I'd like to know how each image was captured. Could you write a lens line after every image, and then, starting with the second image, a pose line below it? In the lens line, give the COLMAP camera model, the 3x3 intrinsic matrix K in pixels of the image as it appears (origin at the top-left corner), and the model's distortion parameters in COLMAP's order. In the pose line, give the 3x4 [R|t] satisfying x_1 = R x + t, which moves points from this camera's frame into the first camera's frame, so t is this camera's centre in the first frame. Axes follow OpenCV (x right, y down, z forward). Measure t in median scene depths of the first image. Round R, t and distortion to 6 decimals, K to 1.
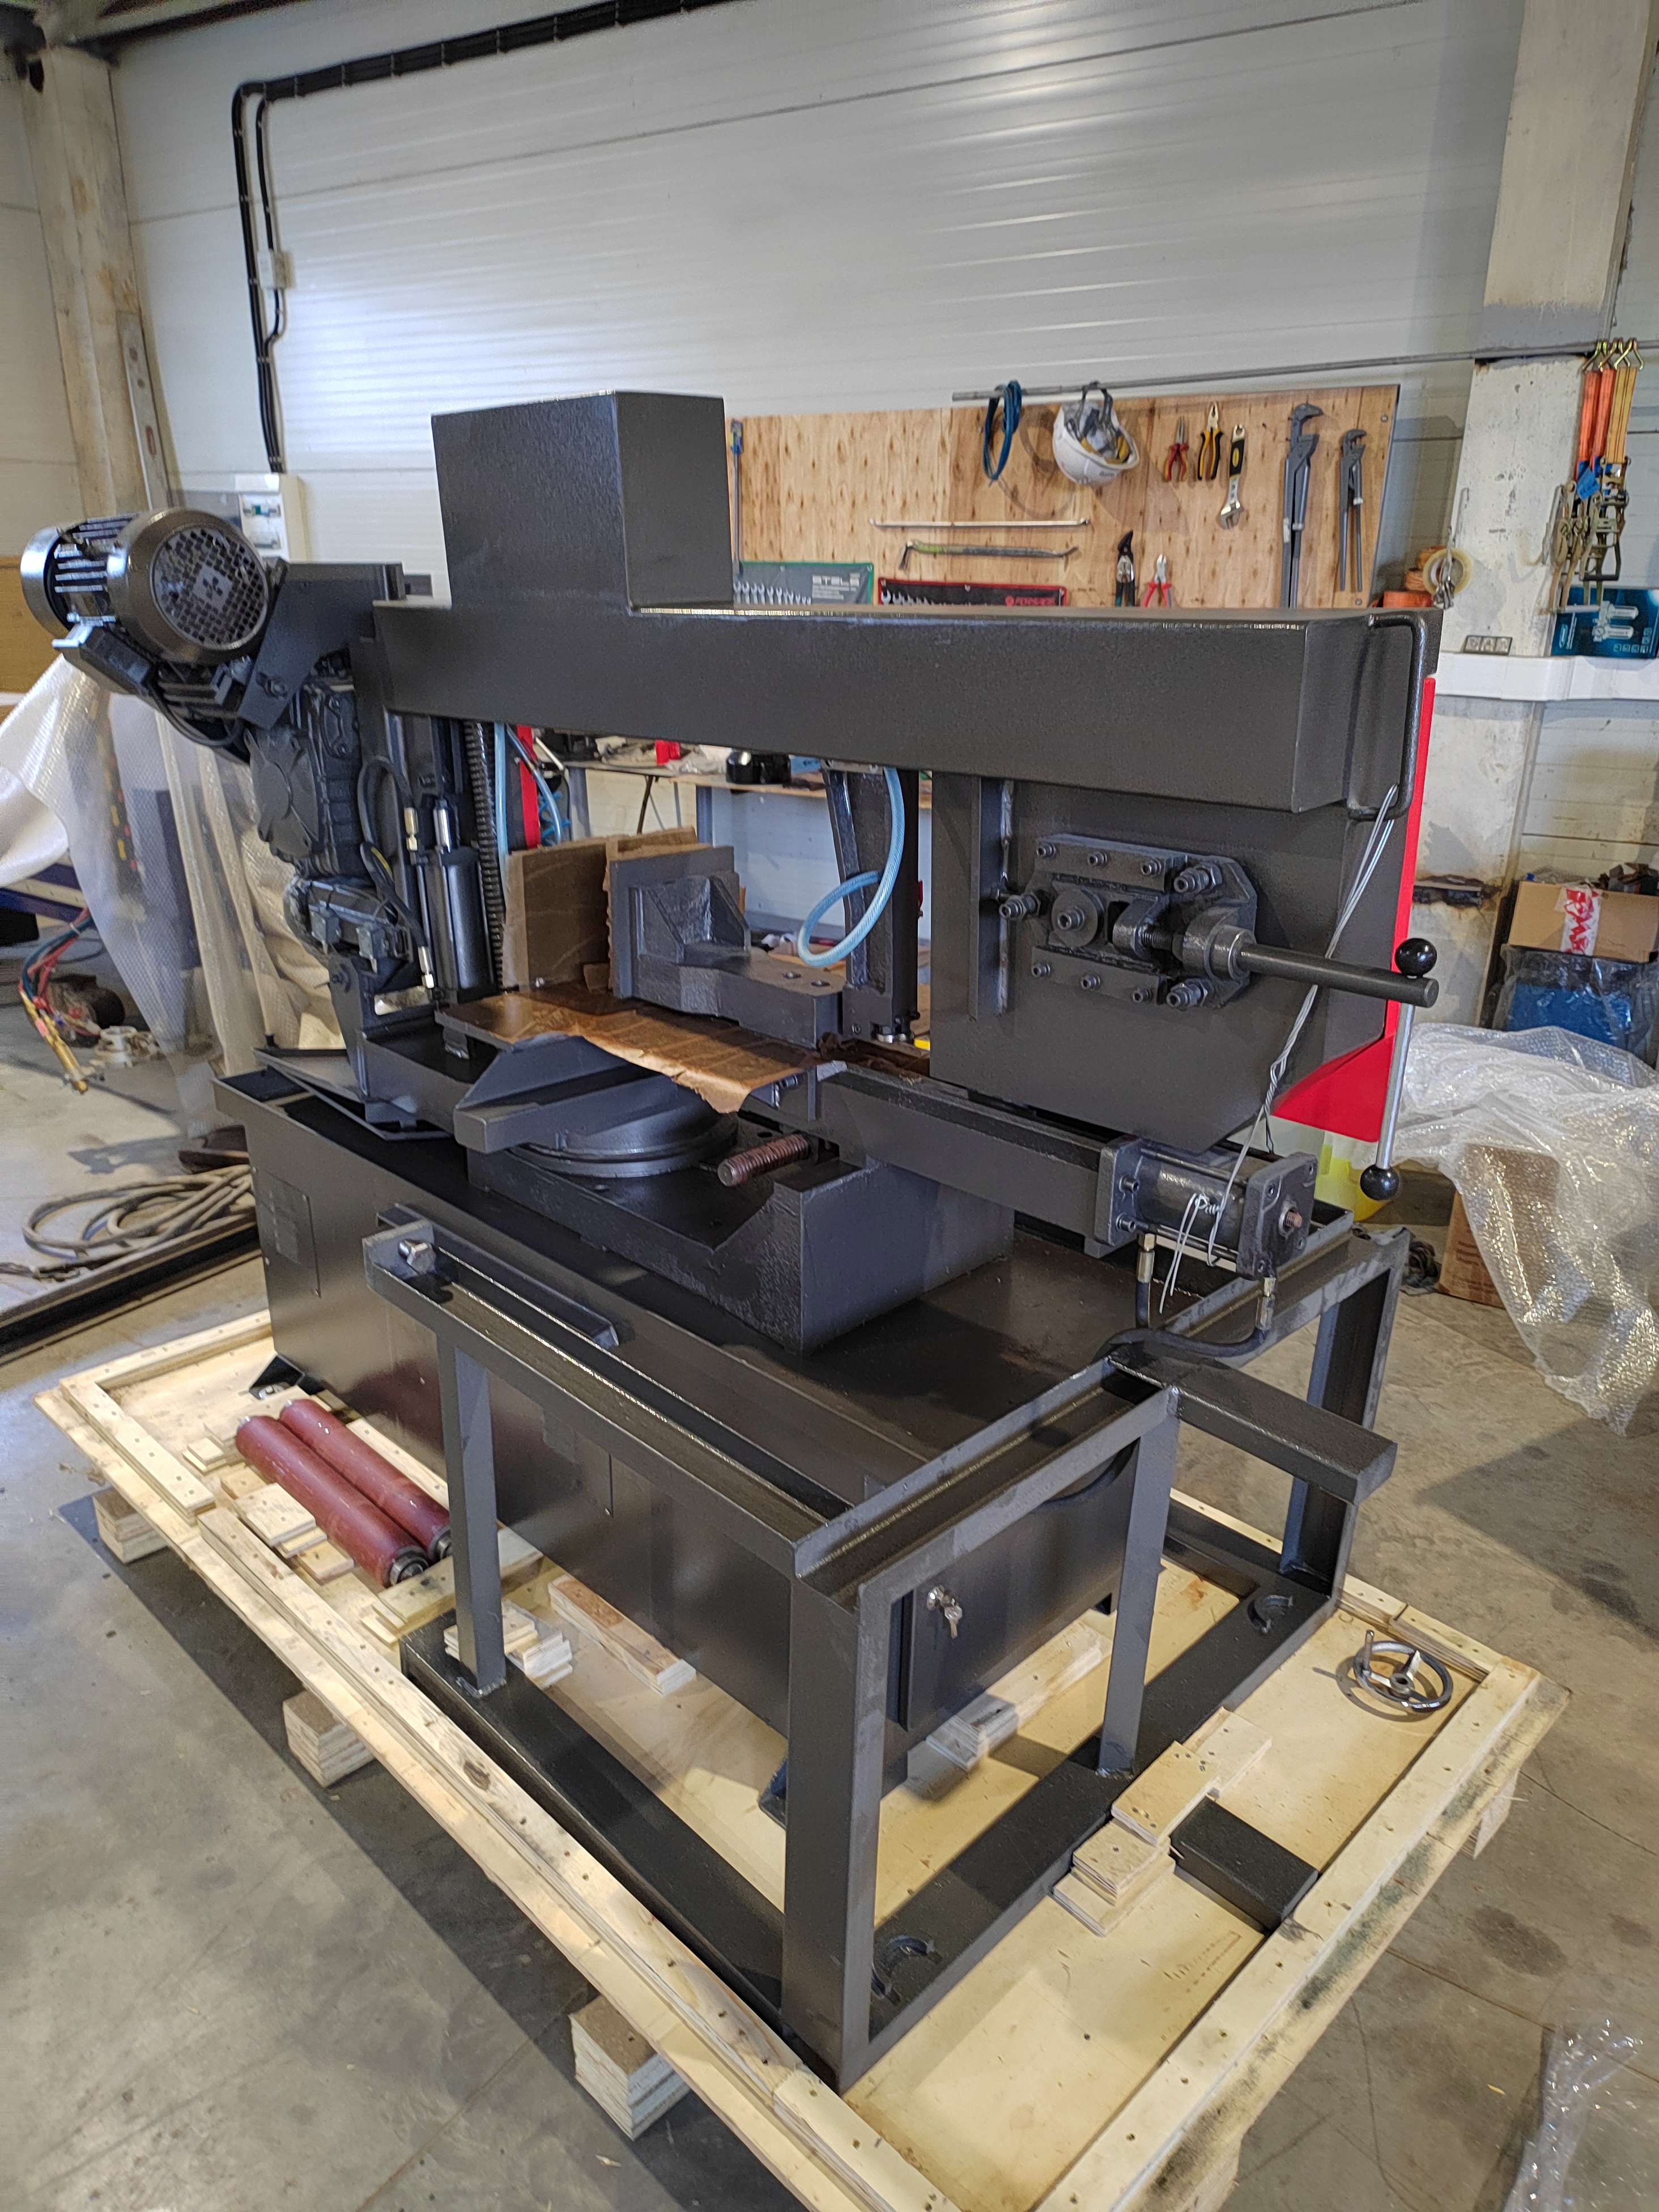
lens RADIAL K [[1481.7, 0, 828.9], [0, 1481.7, 1090.3], [0, 0, 1]] dist [0.061619, -0.050765]
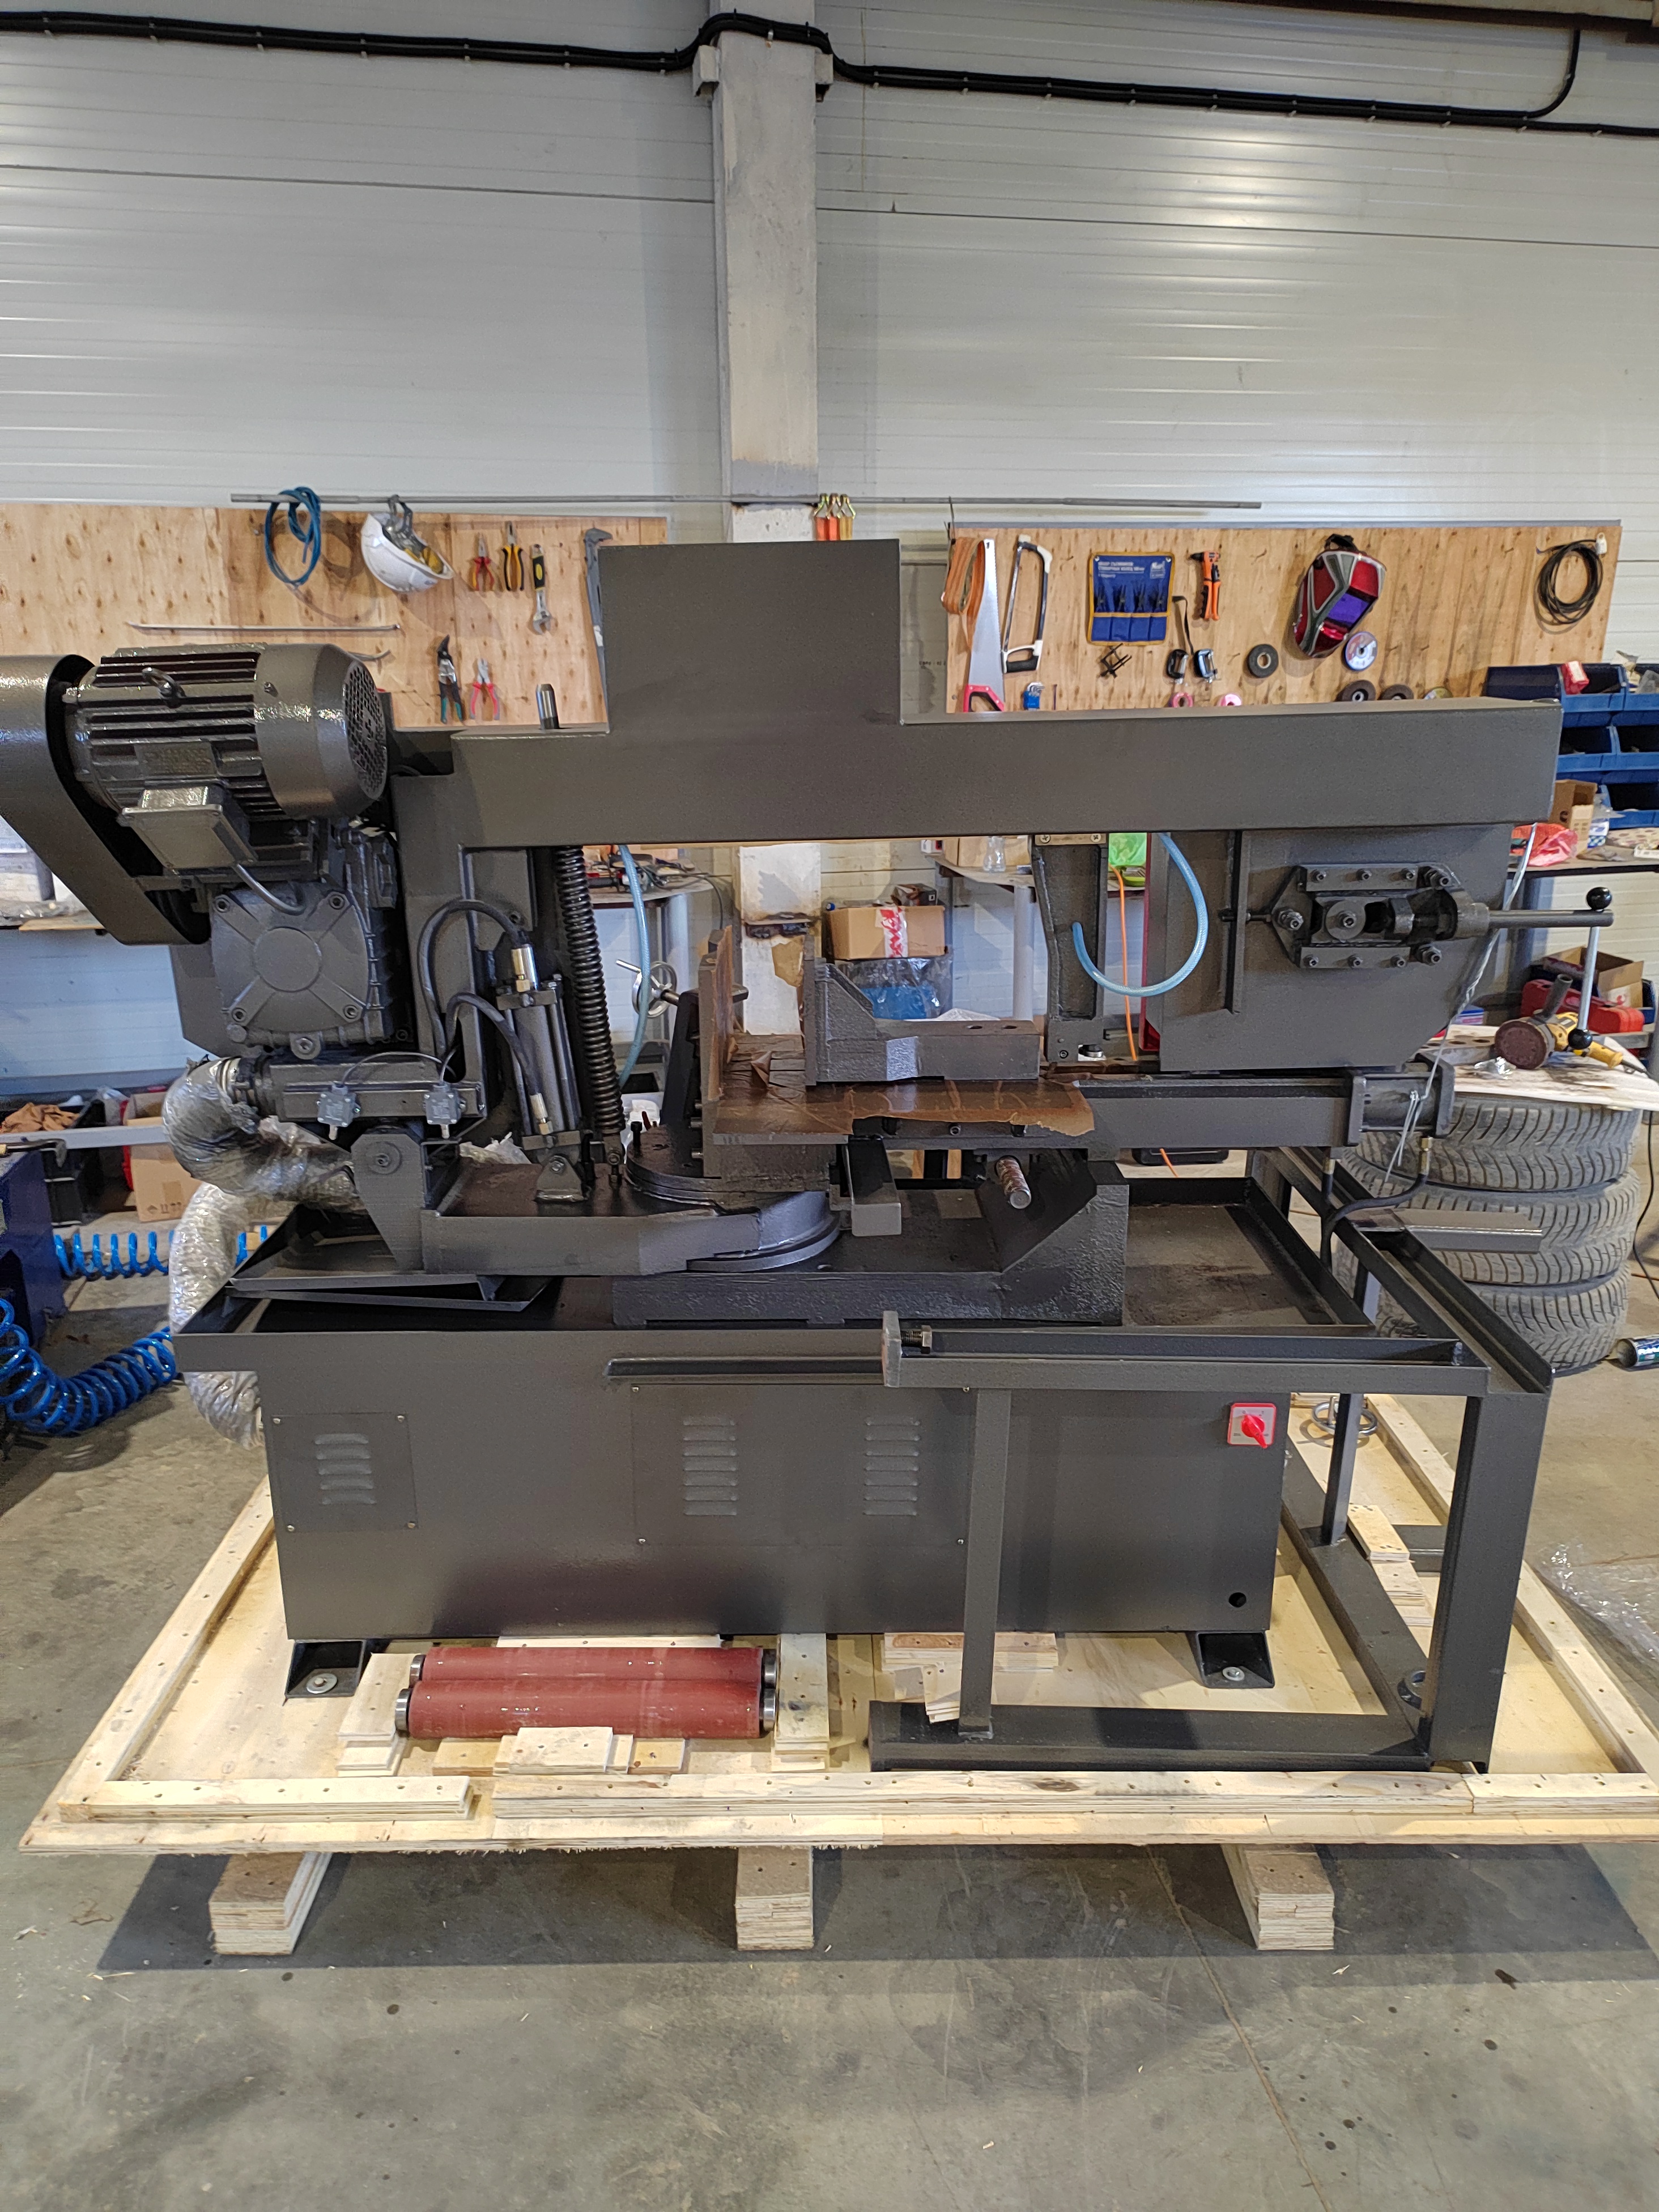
lens RADIAL K [[1481.7, 0, 825.5], [0, 1481.7, 1086.4], [0, 0, 1]] dist [0.061619, -0.050765]
pose [[0.709430, -0.212676, 0.671921, -0.781610], [0.249279, 0.967475, 0.043029, -0.096740], [-0.659218, 0.136969, 0.739372, 0.193178]]
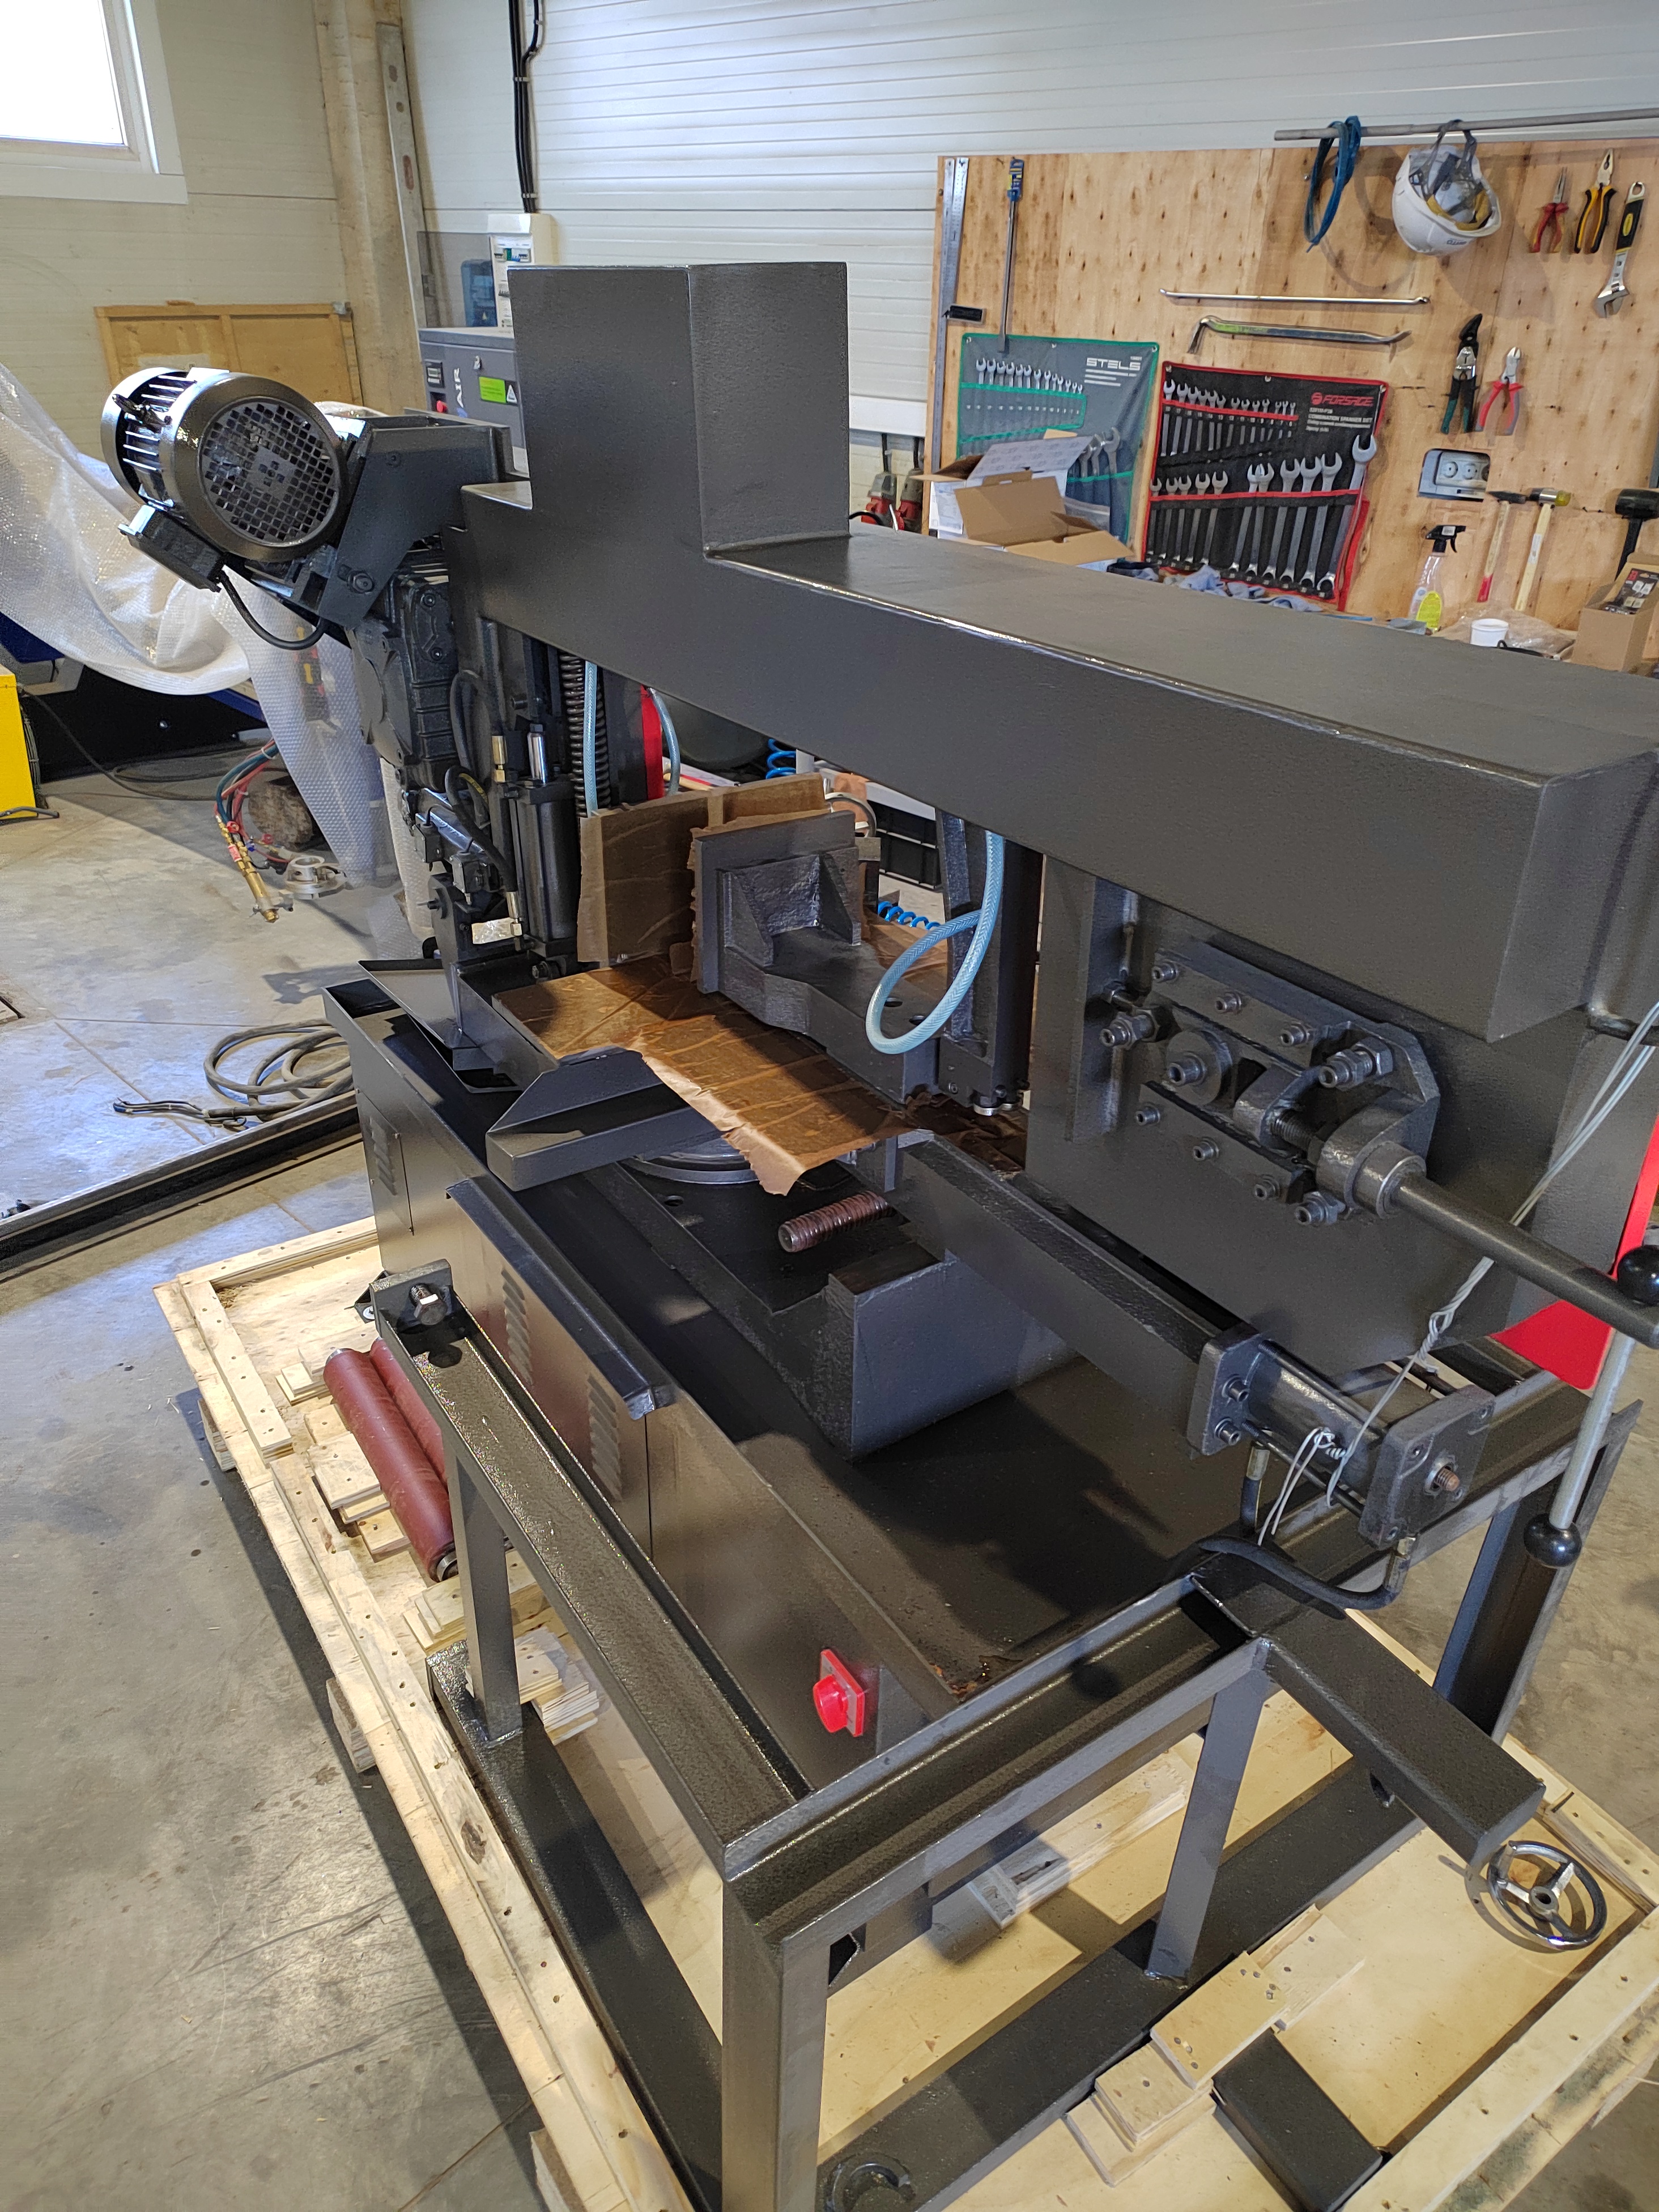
lens RADIAL K [[1481.7, 0, 835.7], [0, 1481.7, 1090.1], [0, 0, 1]] dist [0.061619, -0.050765]
pose [[0.980986, 0.102217, -0.164981, 0.076206], [-0.074403, 0.983189, 0.166745, -0.144369], [0.179251, -0.151299, 0.972100, 0.158450]]
